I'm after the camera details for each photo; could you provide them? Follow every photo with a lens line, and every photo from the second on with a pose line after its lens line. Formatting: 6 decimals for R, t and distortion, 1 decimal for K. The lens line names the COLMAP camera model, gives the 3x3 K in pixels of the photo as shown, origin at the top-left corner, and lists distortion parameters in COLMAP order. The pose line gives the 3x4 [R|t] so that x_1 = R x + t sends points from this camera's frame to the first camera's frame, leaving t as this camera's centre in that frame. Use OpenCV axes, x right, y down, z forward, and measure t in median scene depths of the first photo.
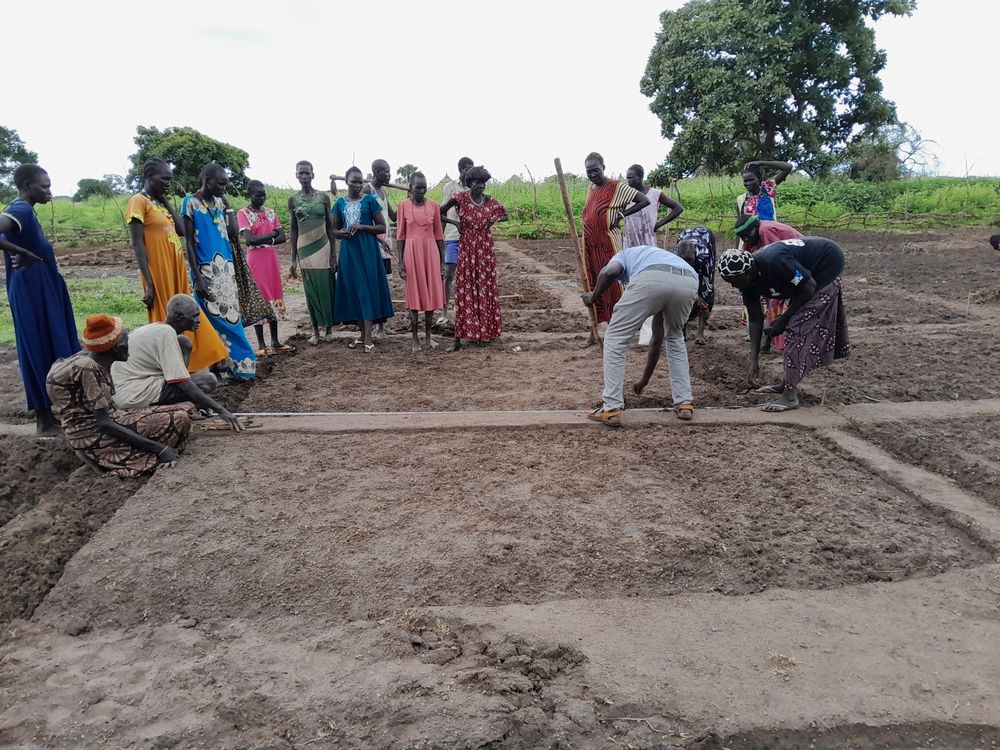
lens RADIAL K [[771.8, 0, 500.0], [0, 771.8, 374.2], [0, 0, 1]] dist [-0.003633, -0.018910]
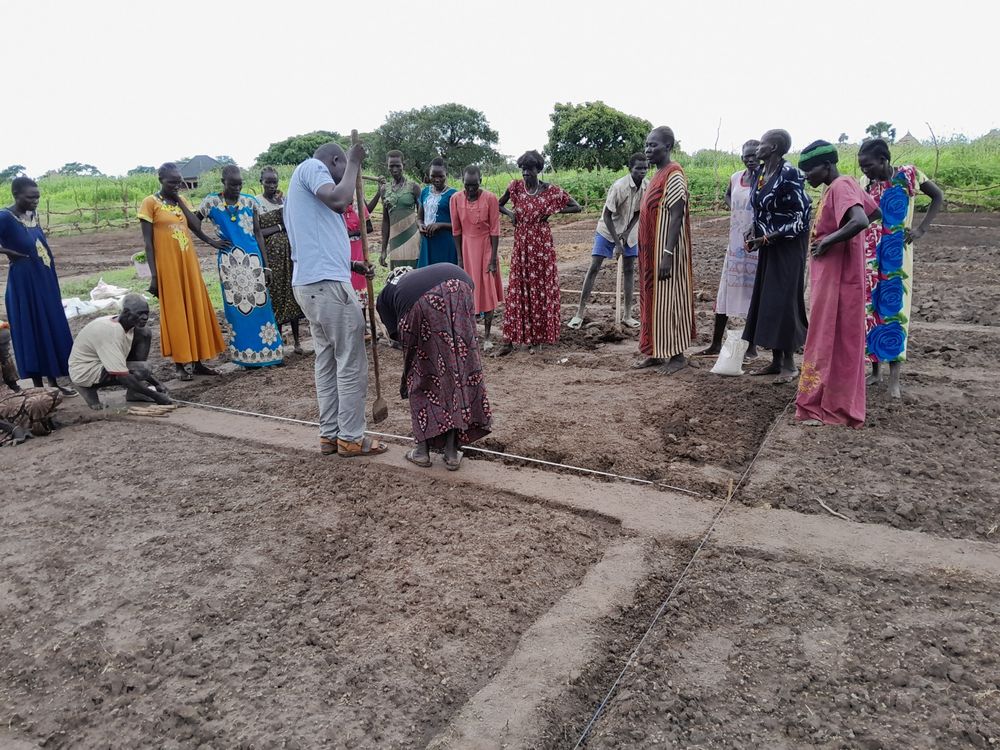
lens RADIAL K [[771.8, 0, 500.6], [0, 771.8, 376.4], [0, 0, 1]] dist [-0.003633, -0.018910]
pose [[0.840959, 0.115283, -0.528676, 0.430870], [-0.091186, 0.993261, 0.071542, -0.071383], [0.533361, -0.011956, 0.845803, 0.226769]]
